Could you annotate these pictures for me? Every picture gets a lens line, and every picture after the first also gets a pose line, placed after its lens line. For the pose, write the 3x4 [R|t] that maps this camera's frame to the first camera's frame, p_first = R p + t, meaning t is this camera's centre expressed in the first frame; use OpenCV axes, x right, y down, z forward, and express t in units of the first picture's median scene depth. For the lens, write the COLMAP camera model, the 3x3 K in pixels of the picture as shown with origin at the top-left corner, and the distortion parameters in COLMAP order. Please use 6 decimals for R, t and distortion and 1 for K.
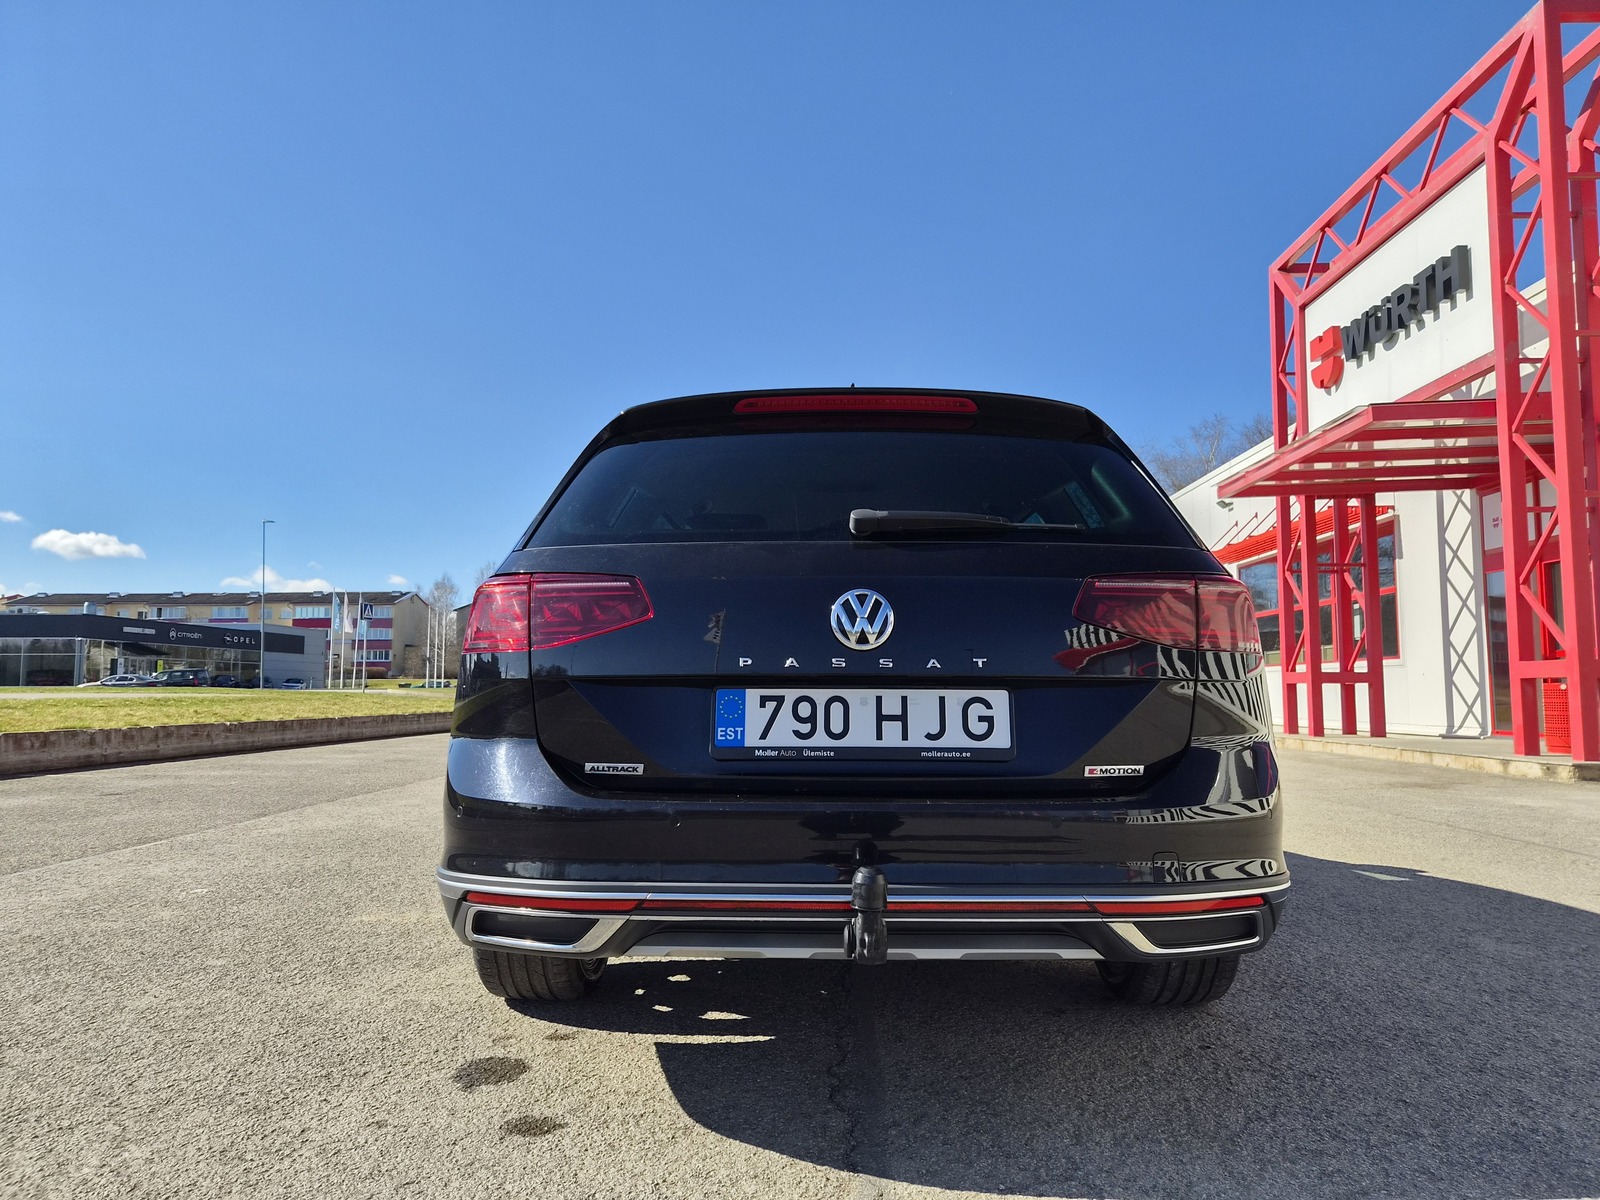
lens RADIAL K [[1085.3, 0, 799.9], [0, 1085.3, 599.6], [0, 0, 1]] dist [0.040436, -0.019395]
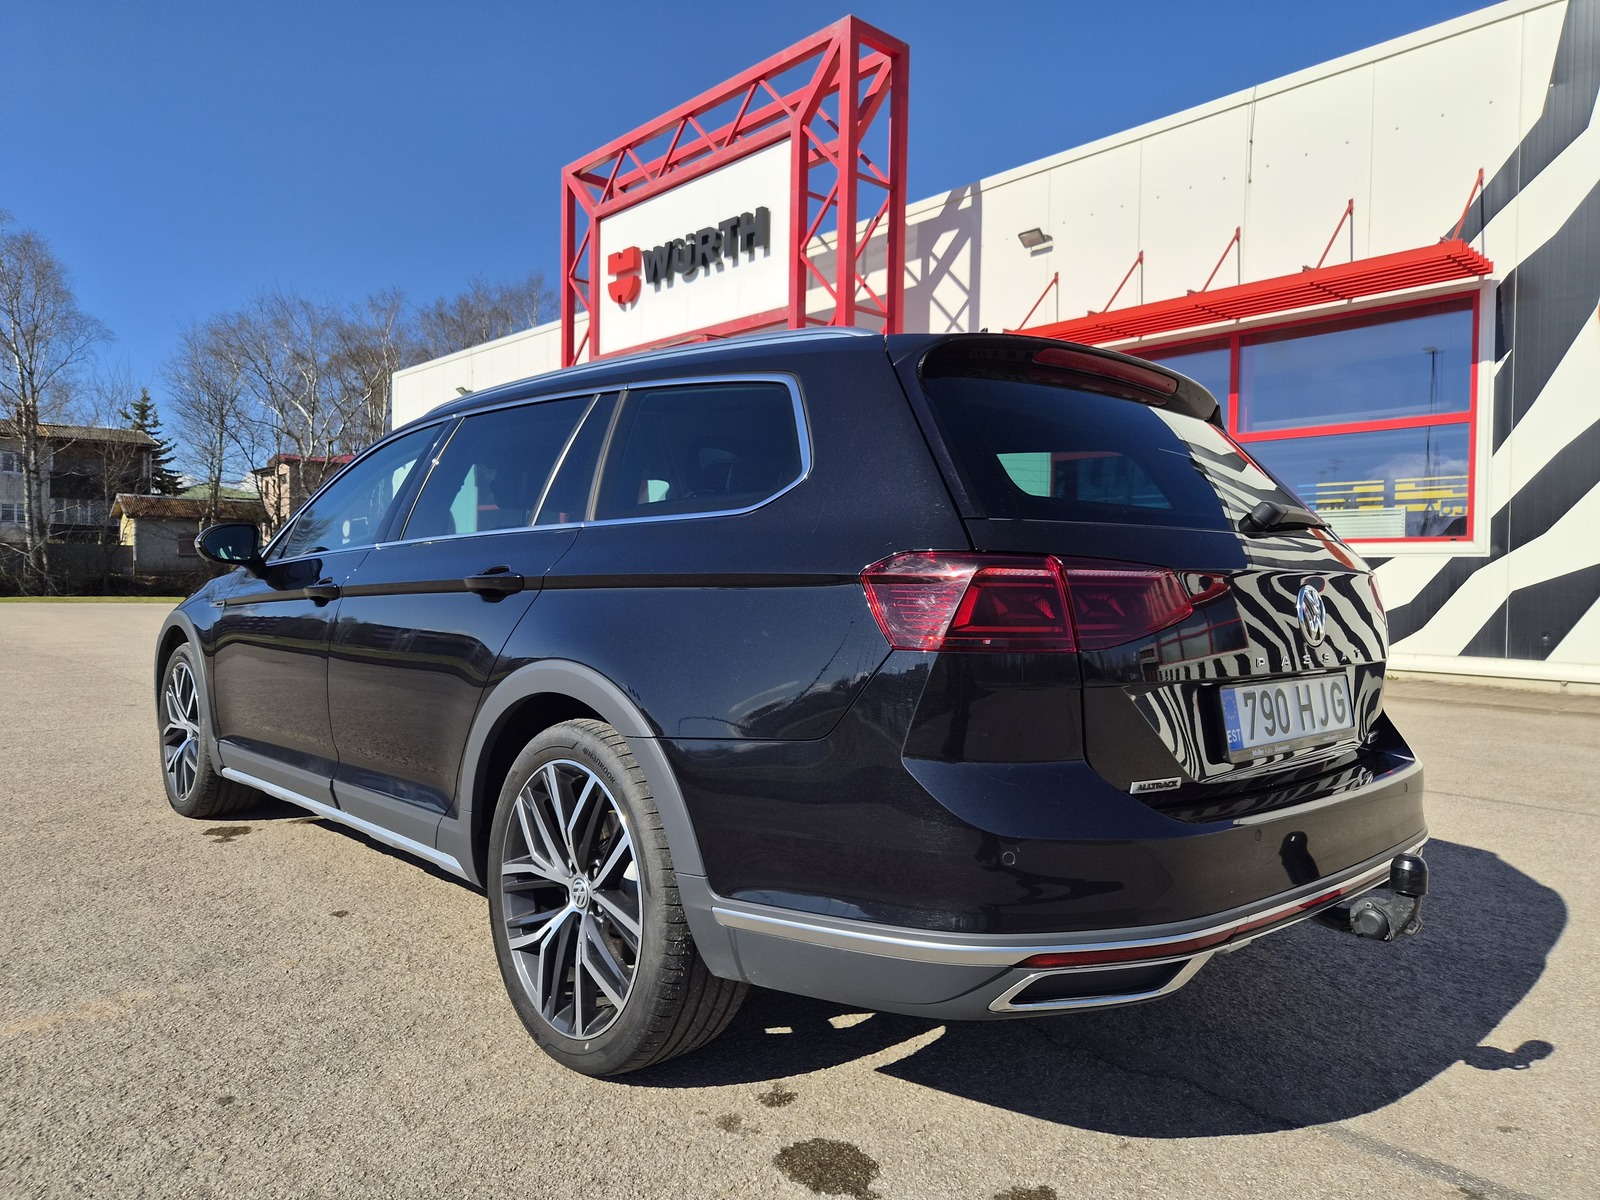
lens RADIAL K [[1085.3, 0, 797.7], [0, 1085.3, 603.3], [0, 0, 1]] dist [0.040436, -0.019395]
pose [[0.716848, -0.006285, 0.697201, -0.180282], [-0.075804, 0.993329, 0.086894, -0.008385], [-0.693096, -0.115141, 0.711590, 0.106743]]
